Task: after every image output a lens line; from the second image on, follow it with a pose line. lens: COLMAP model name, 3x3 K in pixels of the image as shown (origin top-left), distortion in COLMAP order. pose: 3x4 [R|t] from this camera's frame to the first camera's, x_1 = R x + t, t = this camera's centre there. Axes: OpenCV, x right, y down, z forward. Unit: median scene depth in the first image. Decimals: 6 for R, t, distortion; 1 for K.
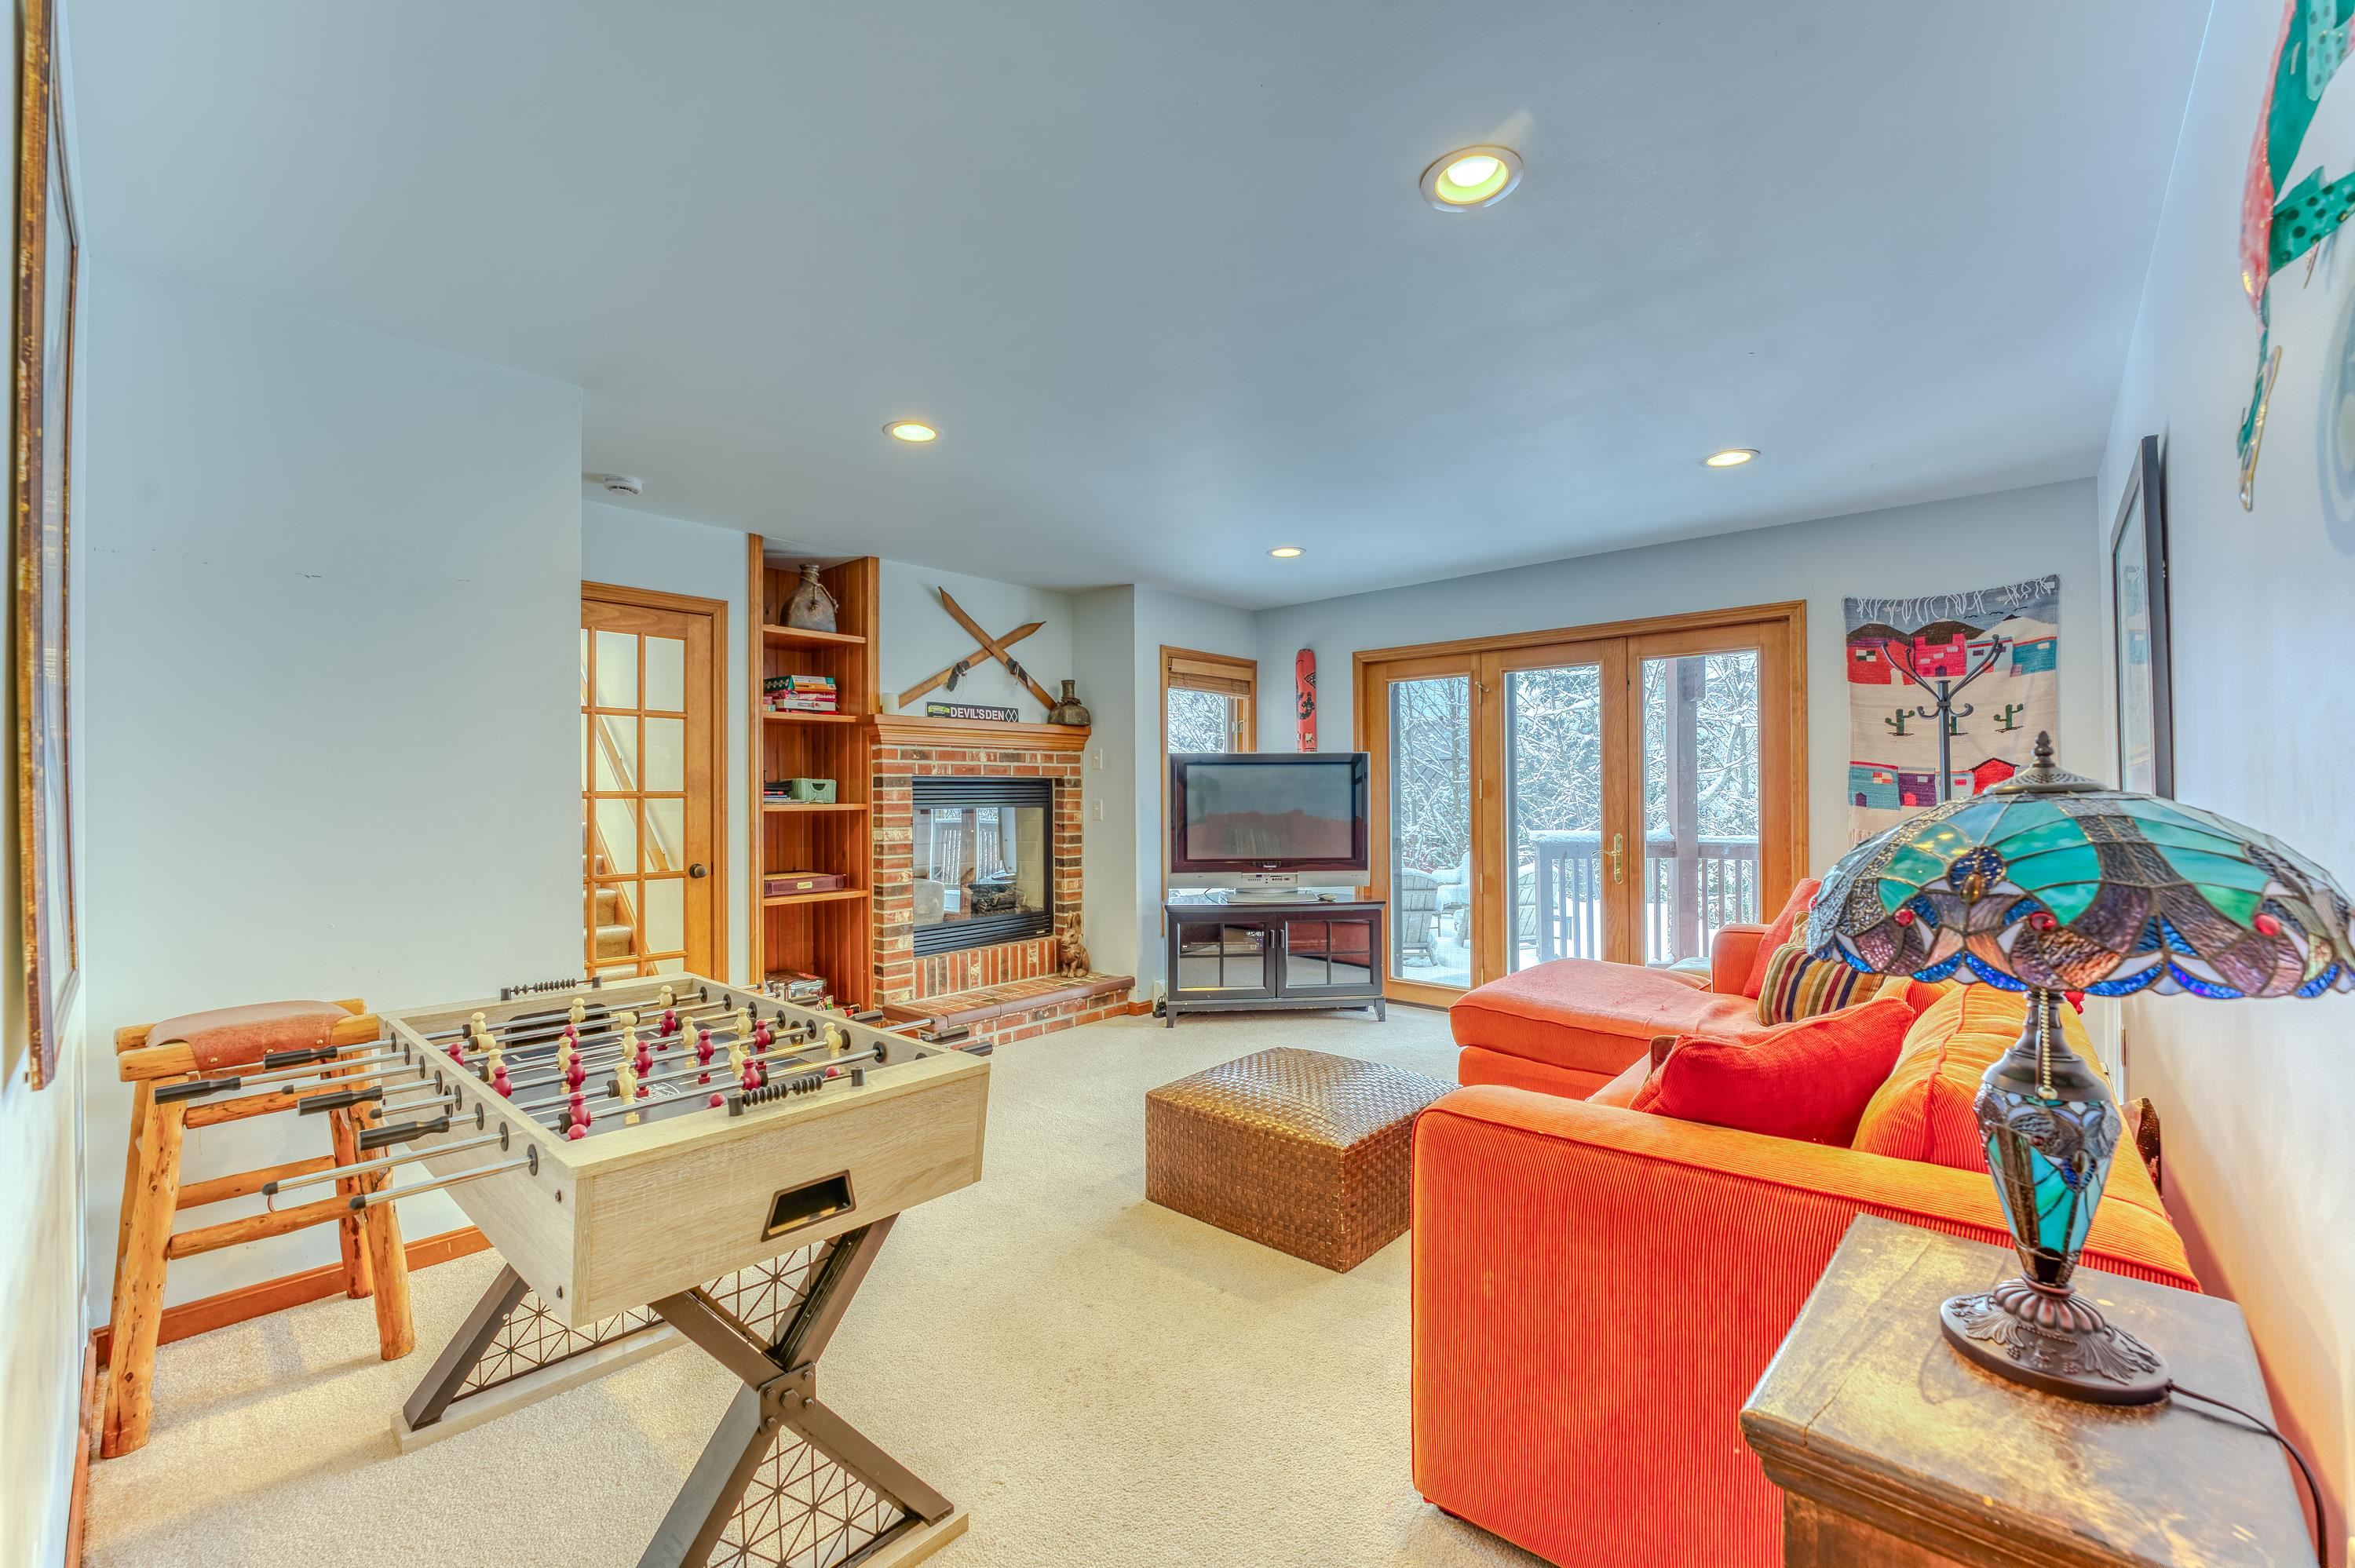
lens RADIAL K [[950.3, 0, 1174.9], [0, 950.3, 786.3], [0, 0, 1]] dist [-0.018462, -0.000097]
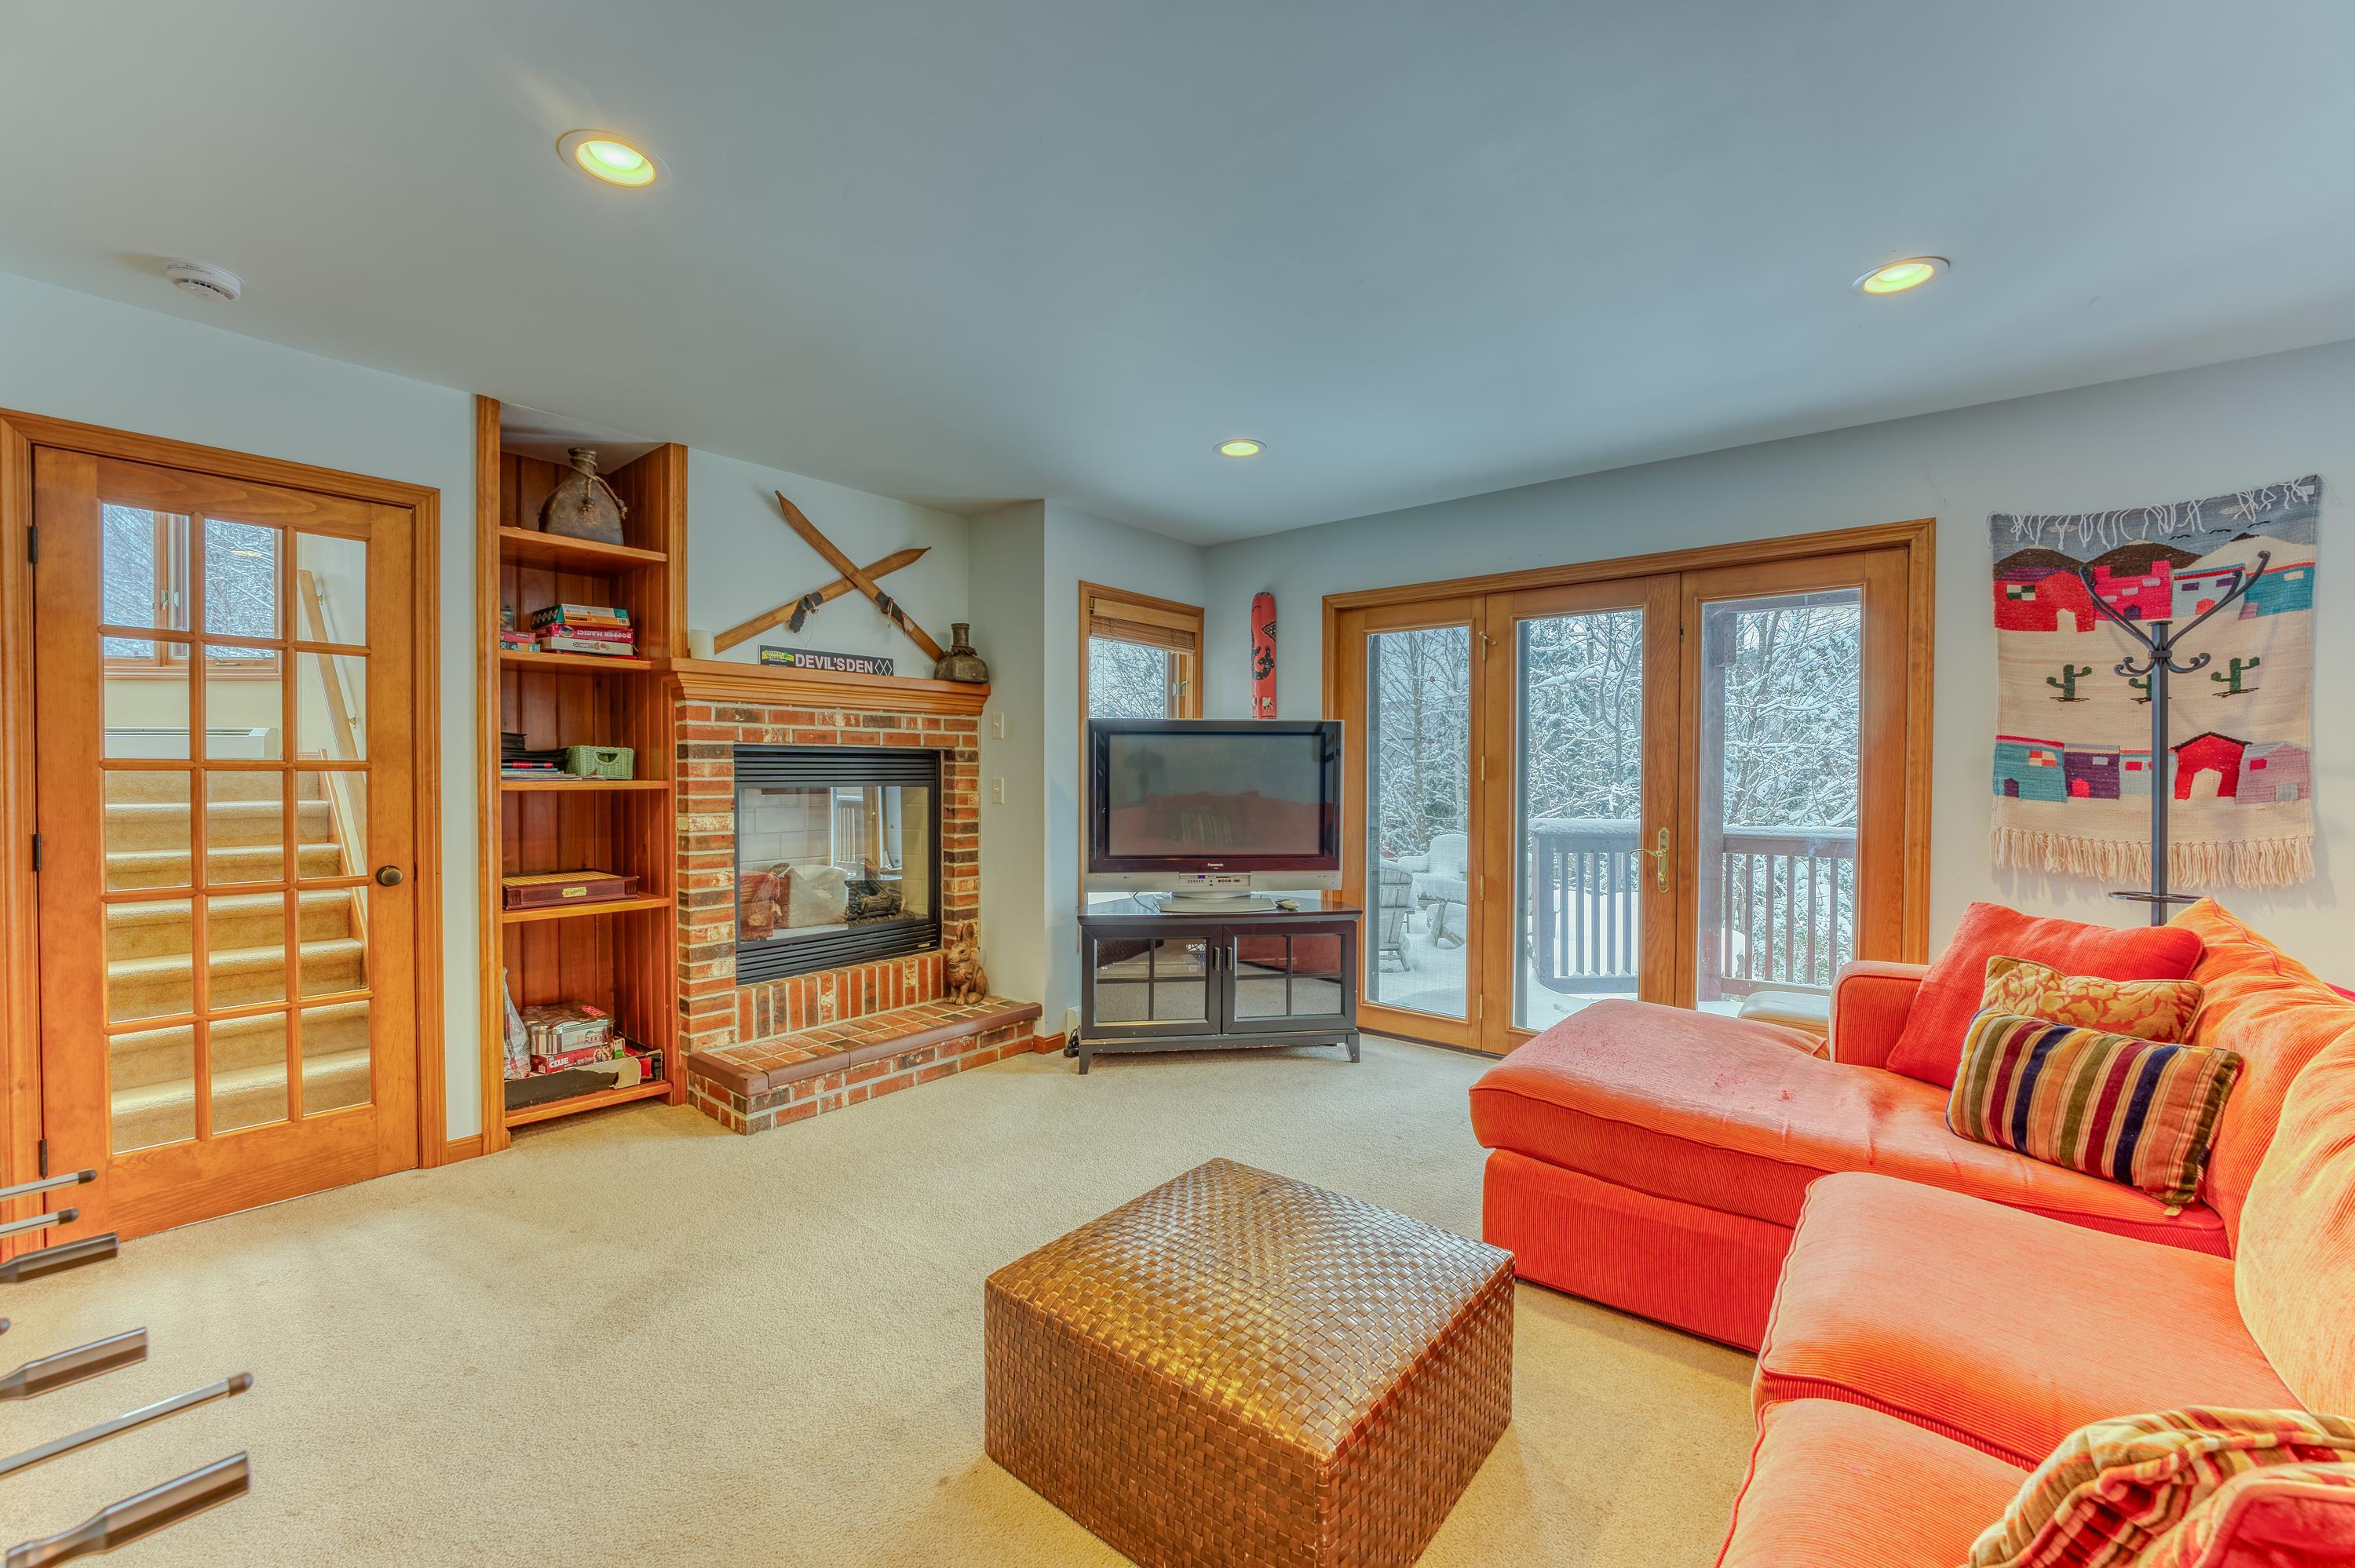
lens RADIAL K [[939.5, 0, 1160.1], [0, 939.5, 787.0], [0, 0, 1]] dist [-0.017880, 0.000240]
pose [[0.999538, 0.008649, 0.029137, 0.034283], [-0.009377, 0.999644, 0.024963, 0.001592], [-0.028911, -0.025225, 0.999264, 0.250278]]
